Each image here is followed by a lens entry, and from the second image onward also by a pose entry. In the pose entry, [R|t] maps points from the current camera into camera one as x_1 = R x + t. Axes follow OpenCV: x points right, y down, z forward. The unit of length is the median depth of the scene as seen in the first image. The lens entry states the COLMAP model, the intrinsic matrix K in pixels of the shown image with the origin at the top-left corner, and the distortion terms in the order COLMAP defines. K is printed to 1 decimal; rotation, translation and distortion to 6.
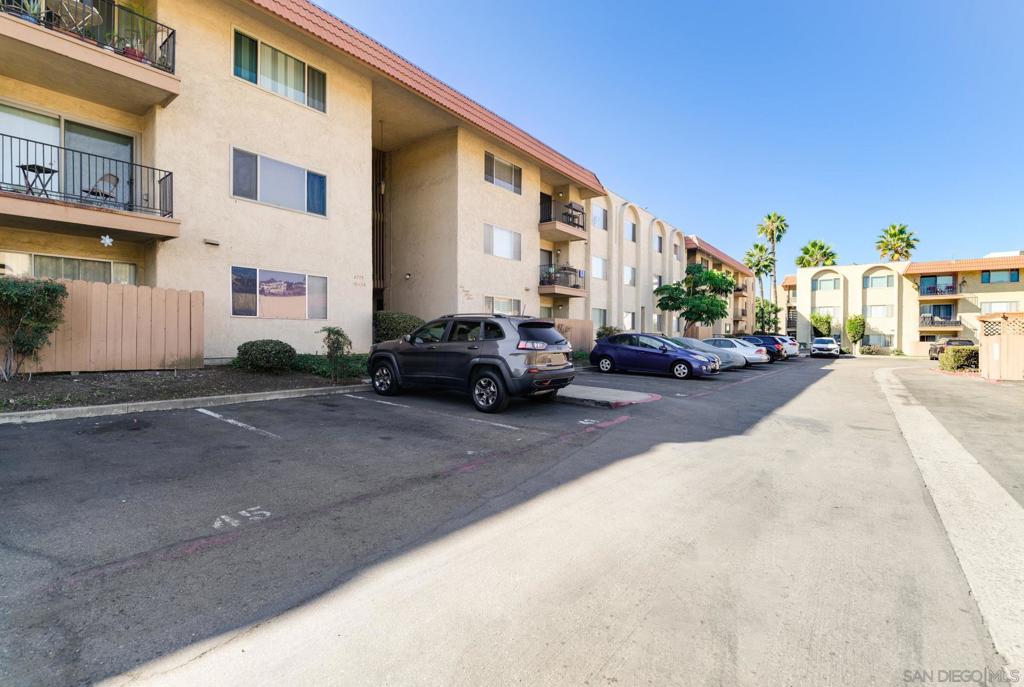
lens RADIAL K [[458.3, 0, 512.2], [0, 458.3, 340.8], [0, 0, 1]] dist [-0.006434, -0.001991]
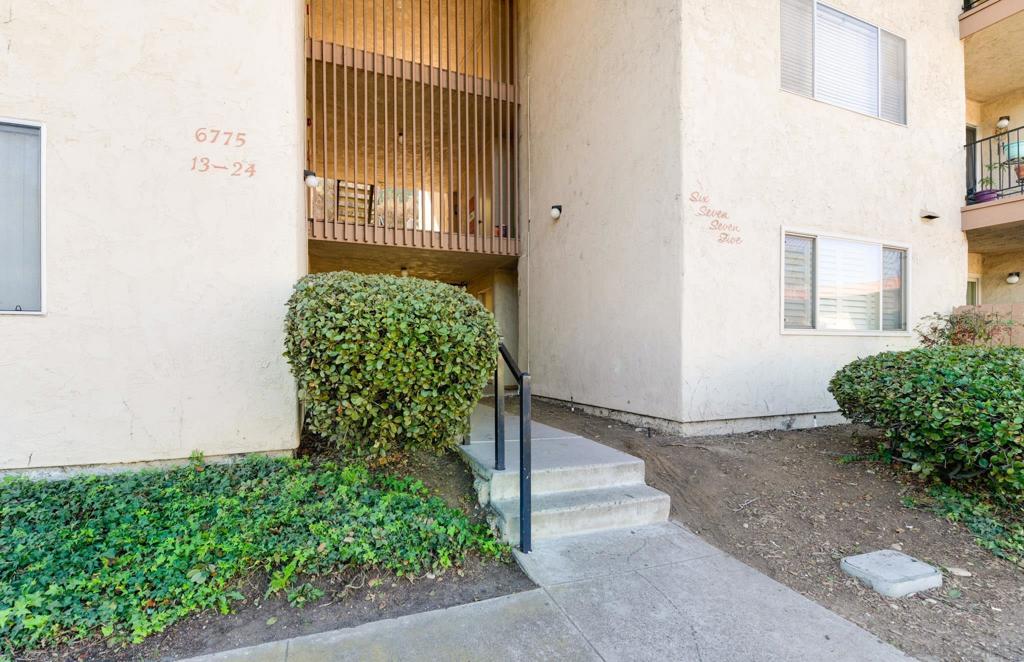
lens RADIAL K [[463.0, 0, 517.2], [0, 463.0, 357.8], [0, 0, 1]] dist [-0.000679, -0.000052]
pose [[0.867837, -0.004716, -0.496827, -0.066170], [0.003882, 0.999989, -0.002712, -0.017957], [0.496834, 0.000425, 0.867846, 0.703480]]
